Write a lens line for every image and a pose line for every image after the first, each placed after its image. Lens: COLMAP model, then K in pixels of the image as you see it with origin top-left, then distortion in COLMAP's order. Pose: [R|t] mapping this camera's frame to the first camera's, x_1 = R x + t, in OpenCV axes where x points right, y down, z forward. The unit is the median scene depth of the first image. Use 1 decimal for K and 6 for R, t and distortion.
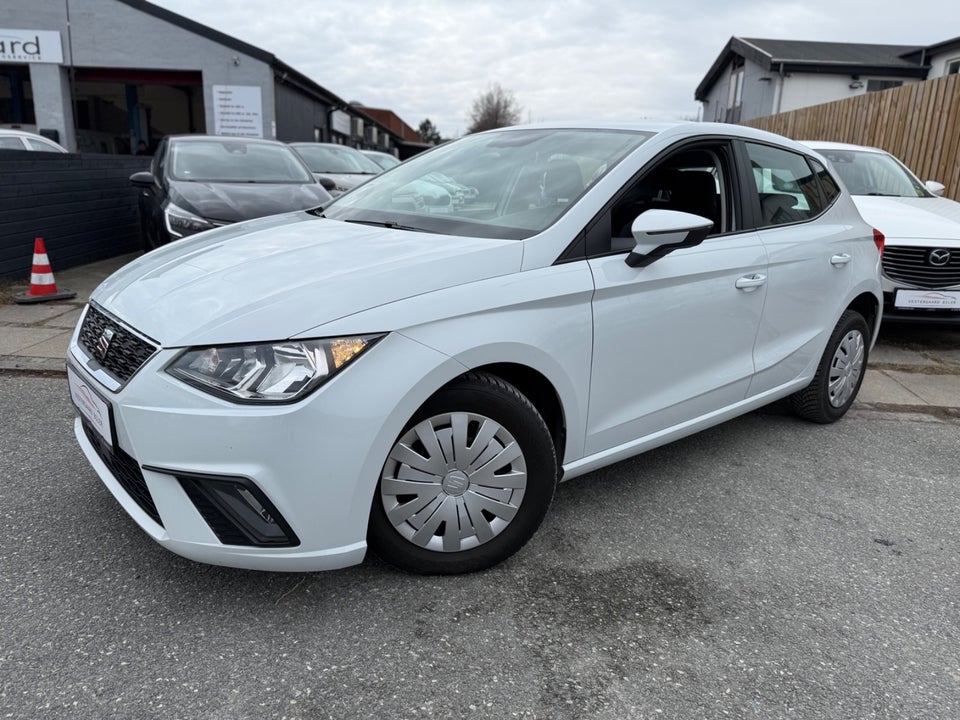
lens RADIAL K [[689.6, 0, 480.0], [0, 689.6, 360.0], [0, 0, 1]] dist [-0.011431, -0.000224]
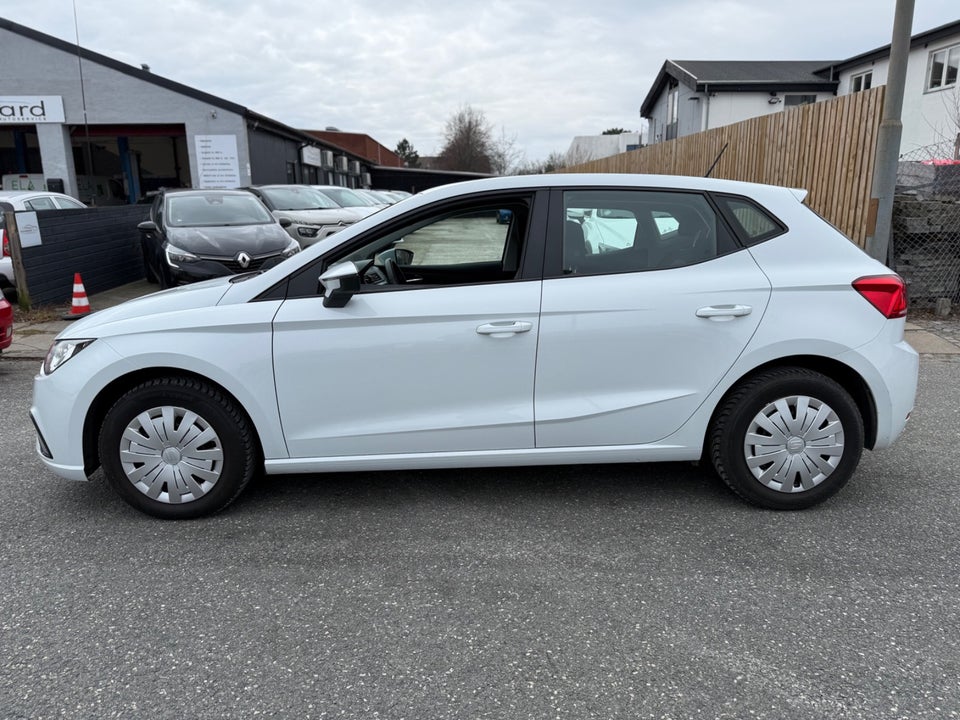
lens RADIAL K [[686.8, 0, 480.0], [0, 686.8, 360.0], [0, 0, 1]] dist [-0.002698, -0.000589]
pose [[0.998802, -0.047511, 0.011703, 0.064242], [0.047707, 0.998714, -0.017162, 0.025755], [-0.010872, 0.017700, 0.999784, -0.165820]]
